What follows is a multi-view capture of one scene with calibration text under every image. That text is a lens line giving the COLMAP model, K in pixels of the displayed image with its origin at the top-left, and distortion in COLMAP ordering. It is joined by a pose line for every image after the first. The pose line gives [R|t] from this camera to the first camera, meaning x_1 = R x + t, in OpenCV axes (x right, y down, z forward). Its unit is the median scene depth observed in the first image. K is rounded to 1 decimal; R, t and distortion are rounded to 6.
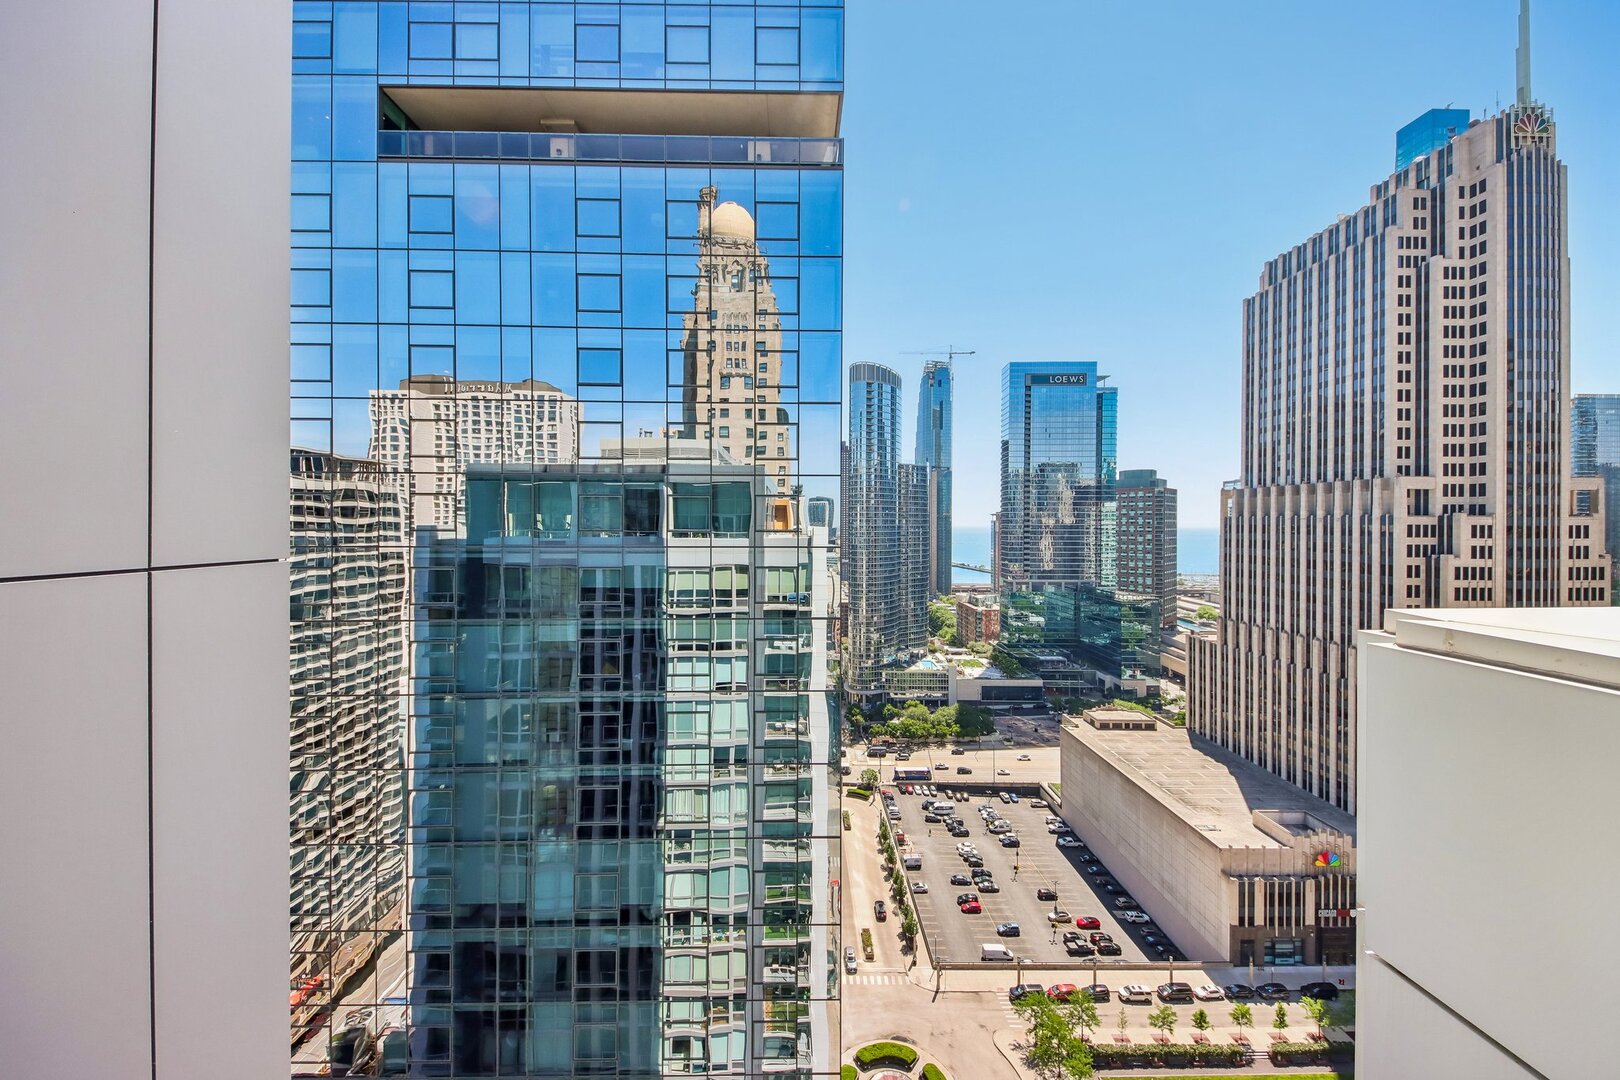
lens RADIAL K [[617.0, 0, 810.4], [0, 617.0, 518.0], [0, 0, 1]] dist [0.019364, -0.008286]
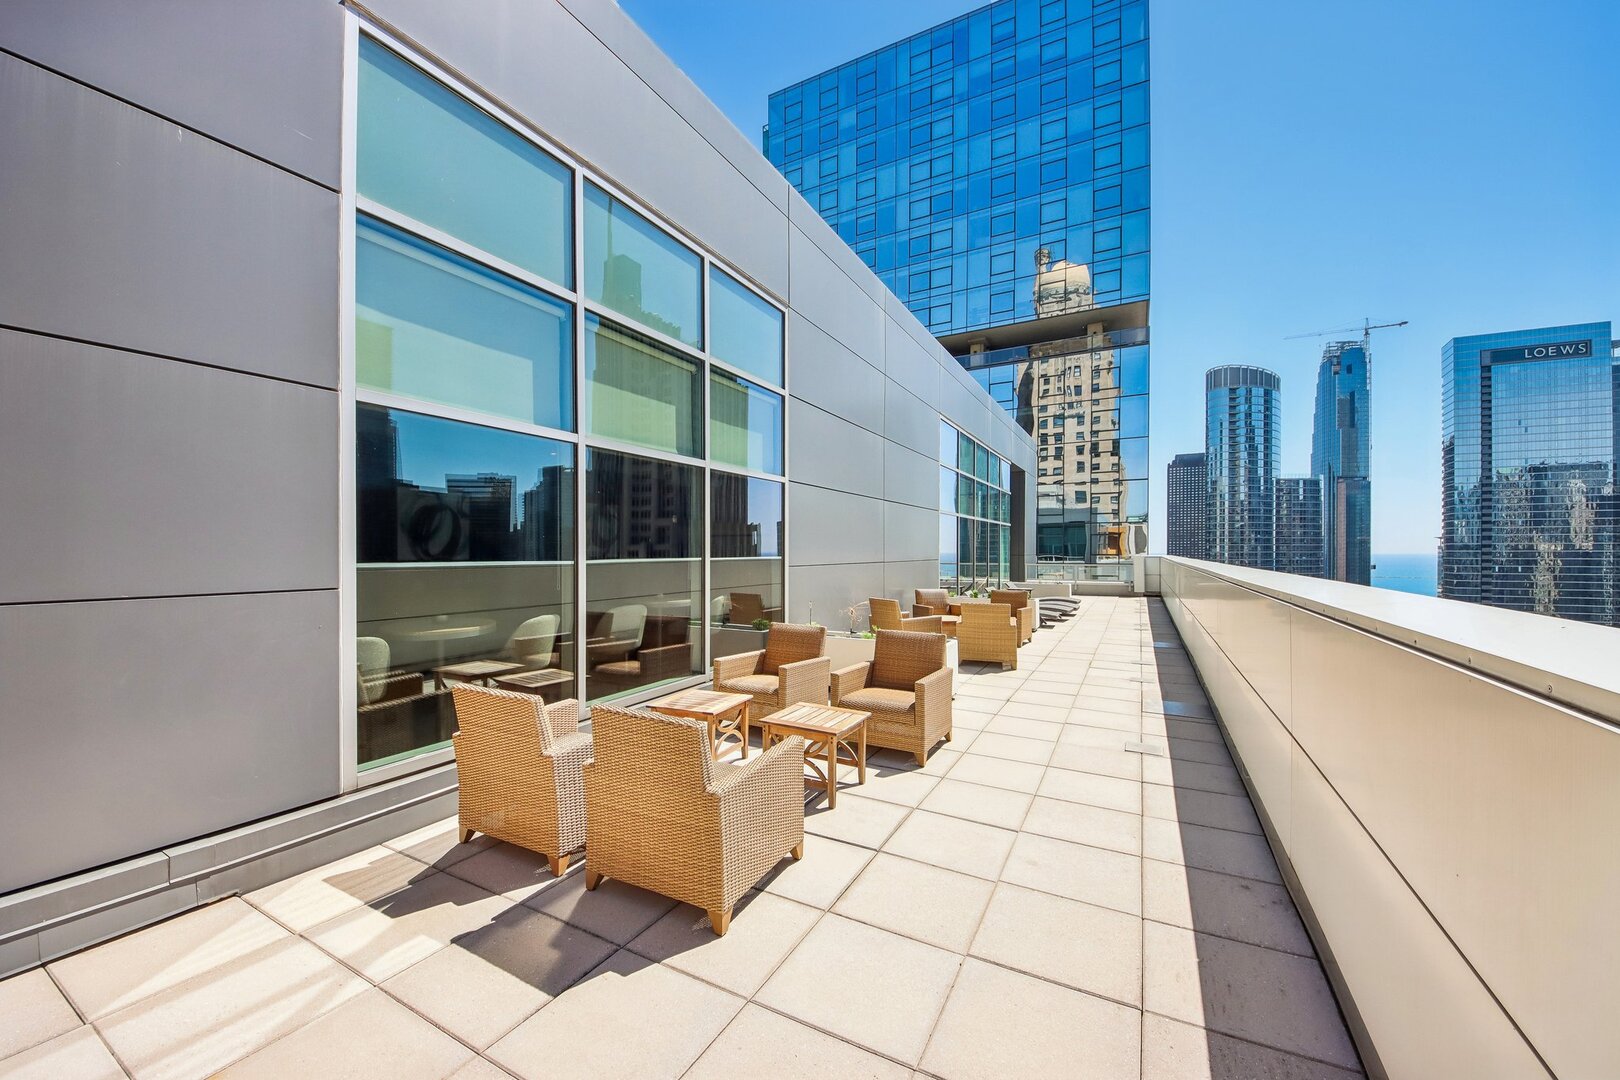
lens RADIAL K [[598.7, 0, 814.5], [0, 598.7, 558.2], [0, 0, 1]] dist [0.023397, -0.013374]
pose [[0.870059, 0.001804, -0.492944, 0.013498], [0.008329, 0.999797, 0.018360, -0.002461], [0.492877, -0.020080, 0.869867, -0.173197]]
